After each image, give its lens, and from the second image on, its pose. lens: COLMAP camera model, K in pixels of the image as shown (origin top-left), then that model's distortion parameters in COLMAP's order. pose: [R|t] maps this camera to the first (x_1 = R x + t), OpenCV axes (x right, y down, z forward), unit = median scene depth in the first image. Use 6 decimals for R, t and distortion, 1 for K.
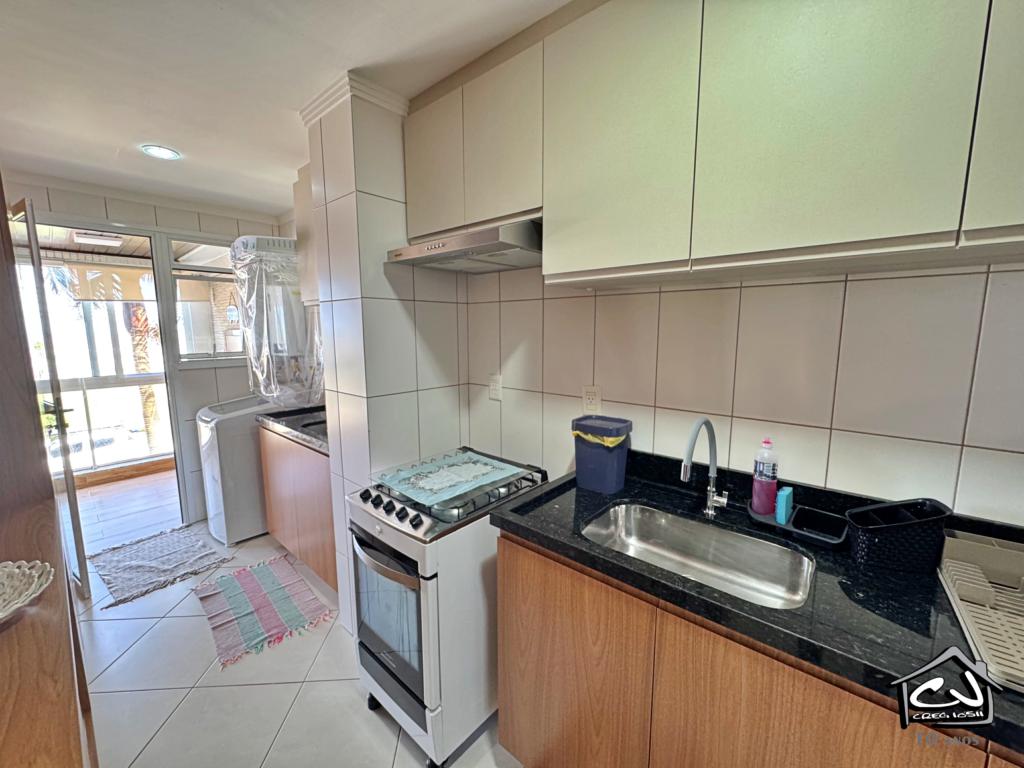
lens RADIAL K [[407.3, 0, 514.6], [0, 407.3, 388.5], [0, 0, 1]] dist [-0.001476, -0.000149]
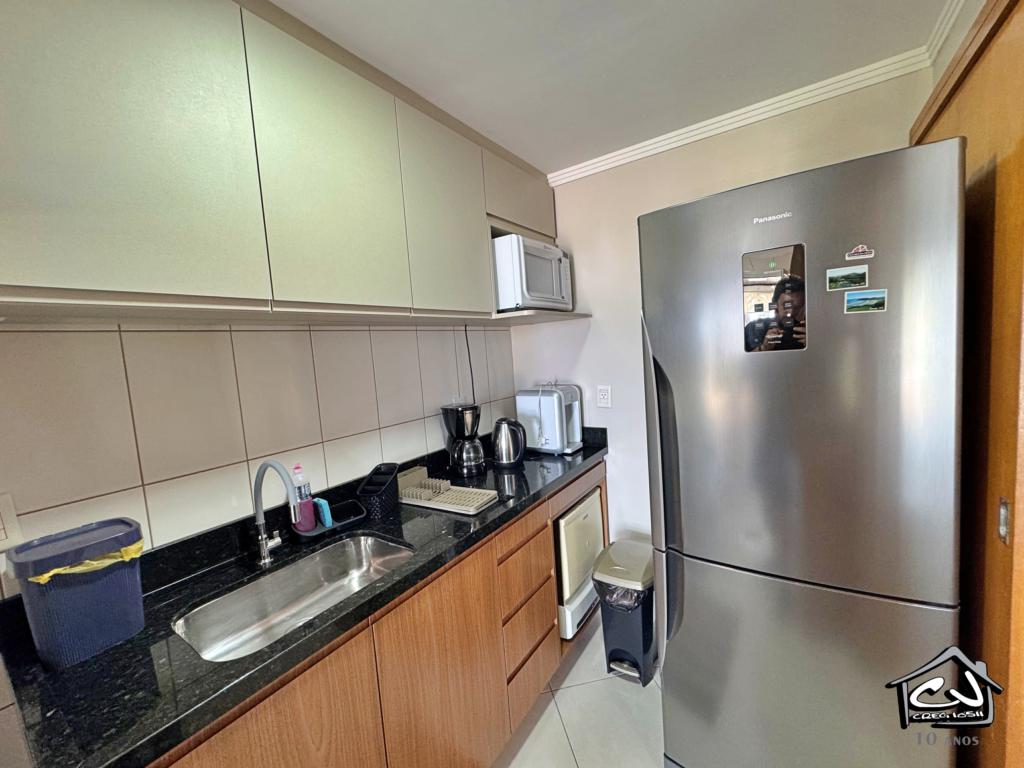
lens RADIAL K [[409.1, 0, 512.0], [0, 409.1, 384.0], [0, 0, 1]] dist [0.000248, 0.000313]
pose [[-0.113586, -0.069705, 0.991080, -0.554817], [0.218350, 0.971396, 0.093345, -0.069124], [-0.969238, 0.227005, -0.095117, 0.484363]]
